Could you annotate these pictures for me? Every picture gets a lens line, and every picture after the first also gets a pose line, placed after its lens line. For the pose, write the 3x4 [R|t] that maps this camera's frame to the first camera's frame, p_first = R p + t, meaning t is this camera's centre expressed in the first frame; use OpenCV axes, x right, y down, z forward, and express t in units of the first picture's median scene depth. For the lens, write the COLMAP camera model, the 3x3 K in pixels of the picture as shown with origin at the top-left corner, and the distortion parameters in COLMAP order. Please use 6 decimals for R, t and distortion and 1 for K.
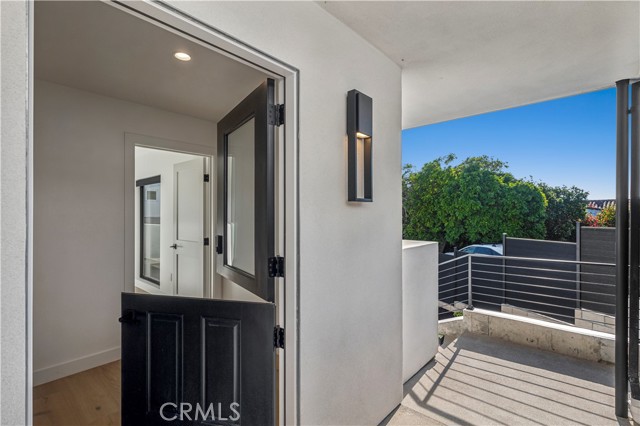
lens RADIAL K [[300.9, 0, 325.4], [0, 300.9, 214.9], [0, 0, 1]] dist [0.008781, -0.002014]
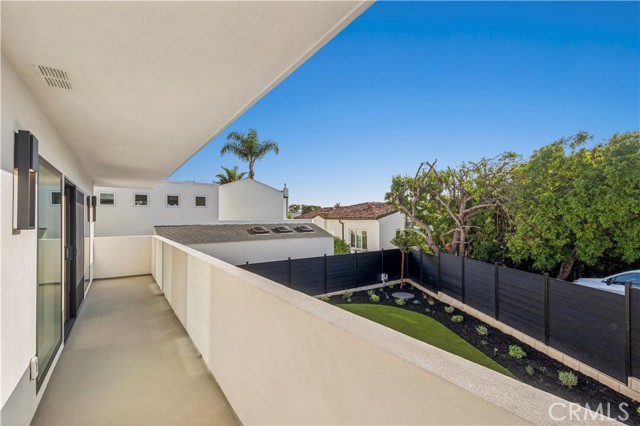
lens RADIAL K [[300.9, 0, 321.1], [0, 300.9, 216.9], [0, 0, 1]] dist [0.008781, -0.002014]
pose [[0.970875, -0.008257, -0.239444, 0.000700], [0.008099, 0.999966, -0.001643, -0.012797], [0.239449, -0.000345, 0.970909, 0.209446]]
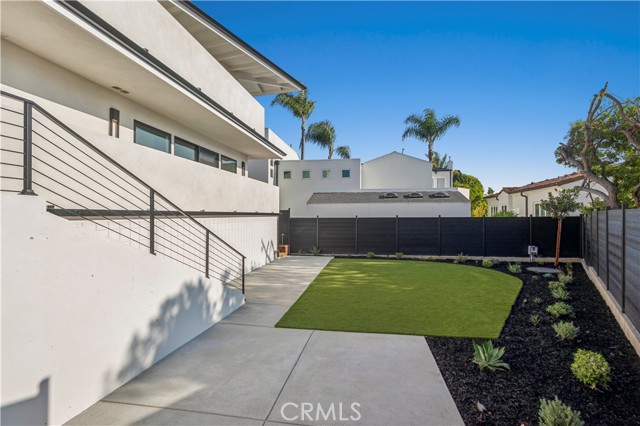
lens RADIAL K [[300.9, 0, 319.1], [0, 300.9, 215.2], [0, 0, 1]] dist [0.008781, -0.002014]
pose [[0.525457, 0.000503, -0.850820, 0.372920], [-0.002301, 0.999997, -0.000830, 0.102781], [0.850817, 0.002393, 0.525457, 0.331410]]
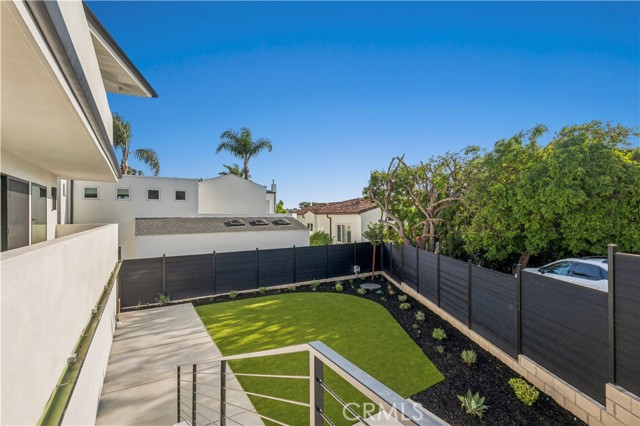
lens RADIAL K [[300.9, 0, 319.8], [0, 300.9, 213.2], [0, 0, 1]] dist [0.008781, -0.002014]
pose [[0.956090, -0.008726, -0.292943, 0.155843], [0.006565, 0.999944, -0.008357, 0.005005], [0.292999, 0.006067, 0.956093, 0.207756]]
